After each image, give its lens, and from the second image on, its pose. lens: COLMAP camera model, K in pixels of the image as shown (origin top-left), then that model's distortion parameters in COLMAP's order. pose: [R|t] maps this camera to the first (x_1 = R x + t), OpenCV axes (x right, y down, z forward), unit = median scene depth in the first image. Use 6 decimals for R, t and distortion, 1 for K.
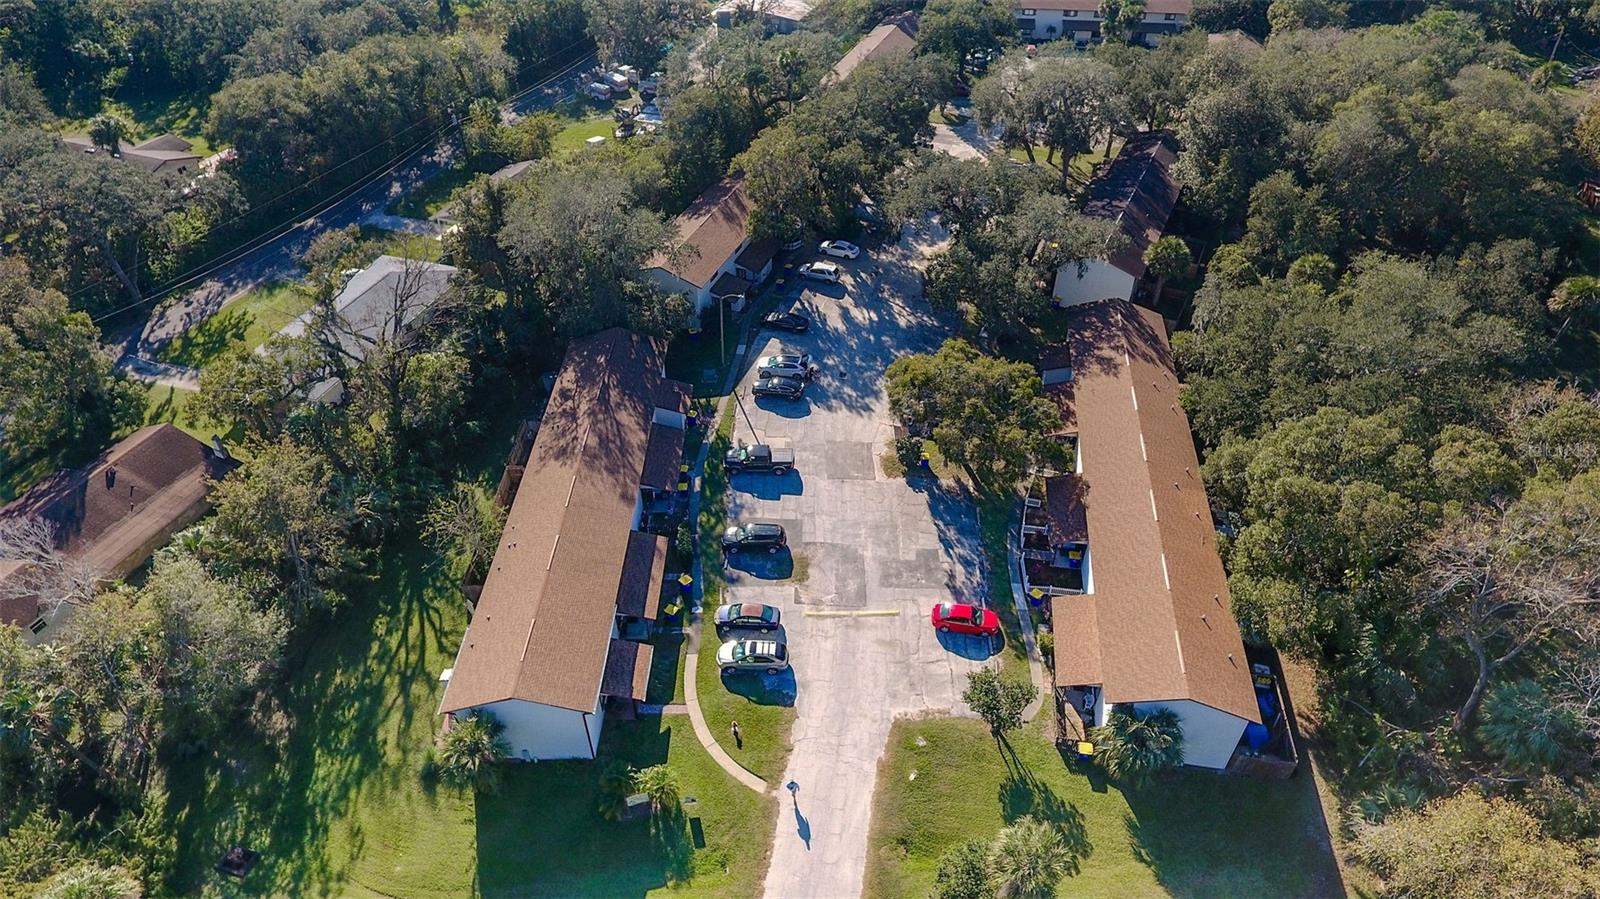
lens RADIAL K [[893.1, 0, 806.4], [0, 893.1, 441.0], [0, 0, 1]] dist [-0.003069, -0.000924]
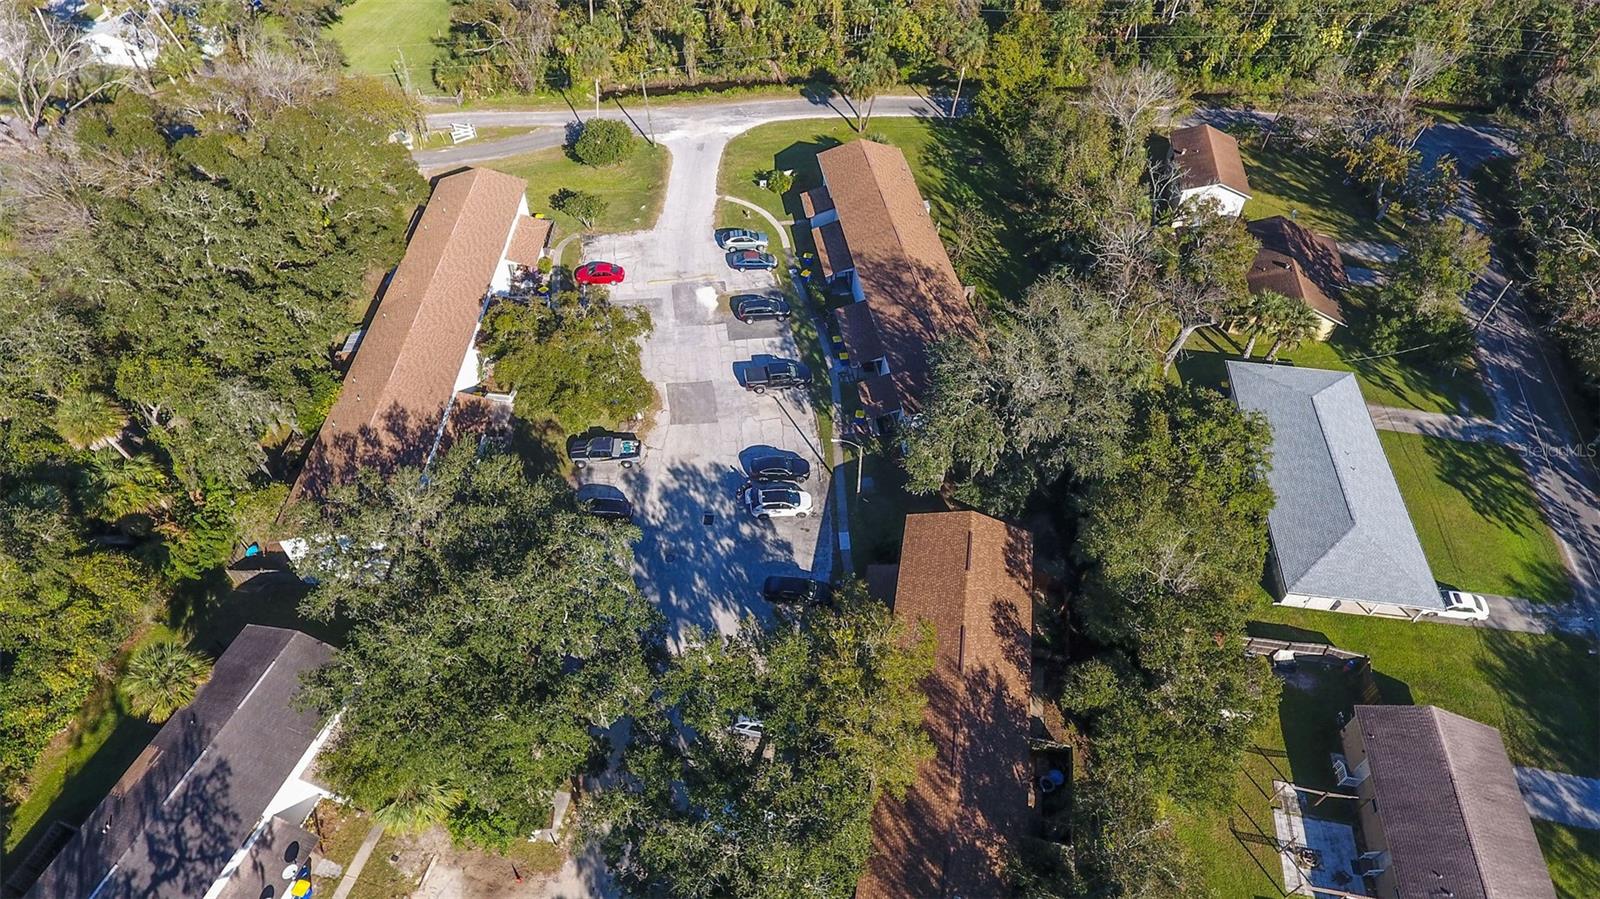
lens RADIAL K [[893.1, 0, 806.4], [0, 893.1, 441.0], [0, 0, 1]] dist [-0.003069, -0.000924]
pose [[-0.985968, 0.110699, -0.124950, 0.052642], [-0.123859, 0.016711, 0.992159, -1.027627], [0.111919, 0.993713, -0.002765, 1.086942]]
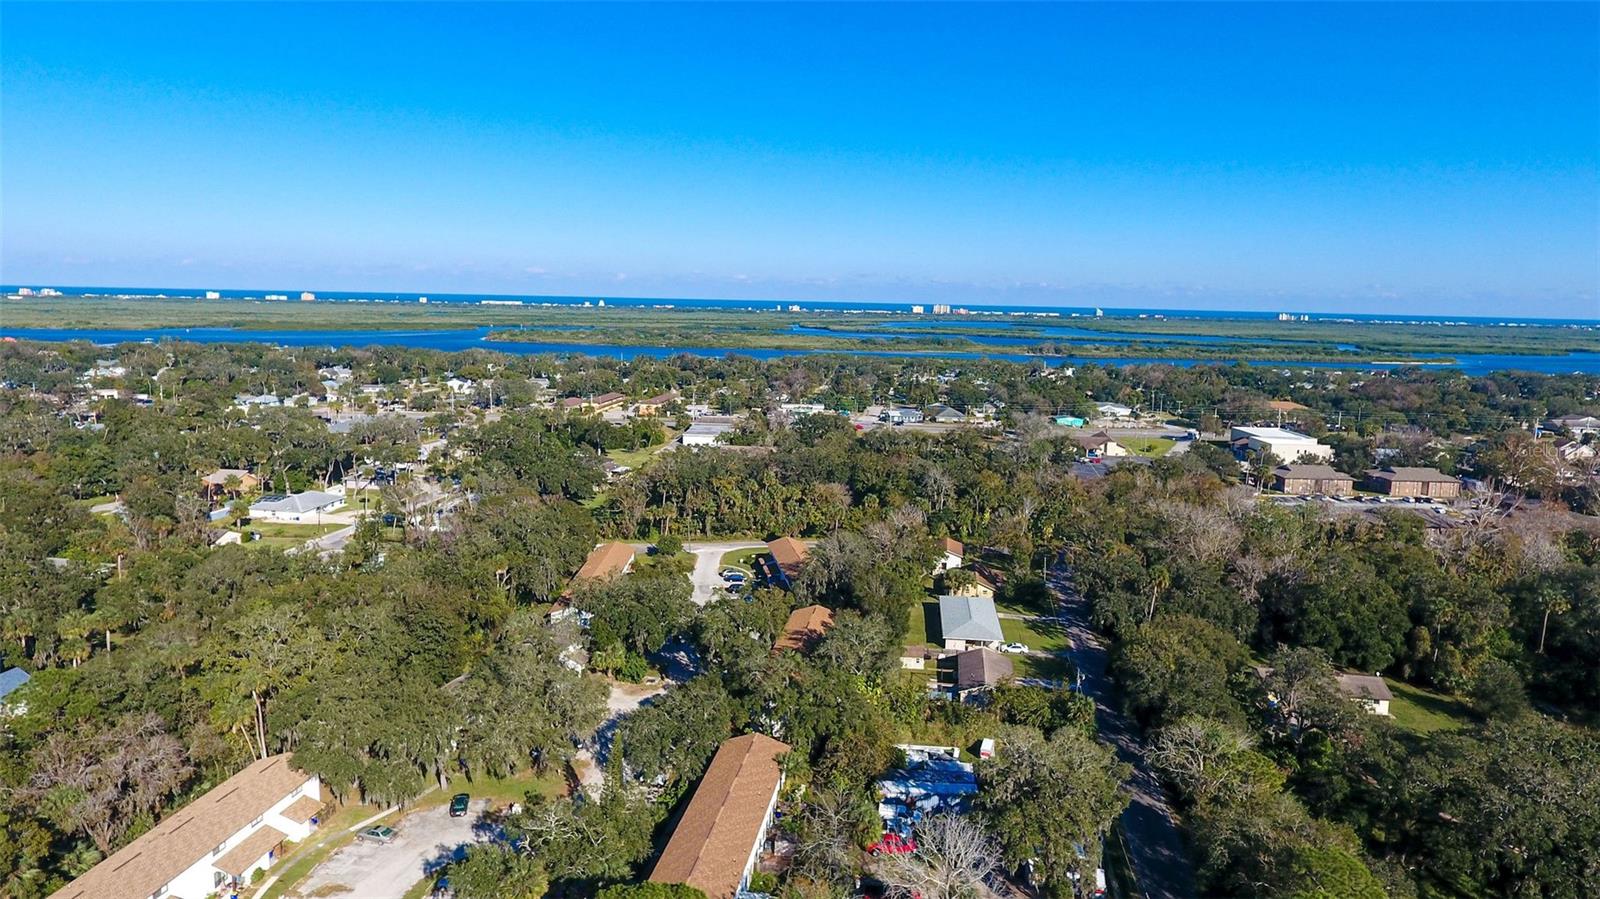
lens RADIAL K [[897.2, 0, 806.9], [0, 897.2, 443.6], [0, 0, 1]] dist [-0.004615, 0.000513]
pose [[-0.982075, 0.005522, -0.188409, 0.243025], [-0.140006, 0.647885, 0.748762, -2.134611], [0.126202, 0.761718, -0.635498, 2.275645]]
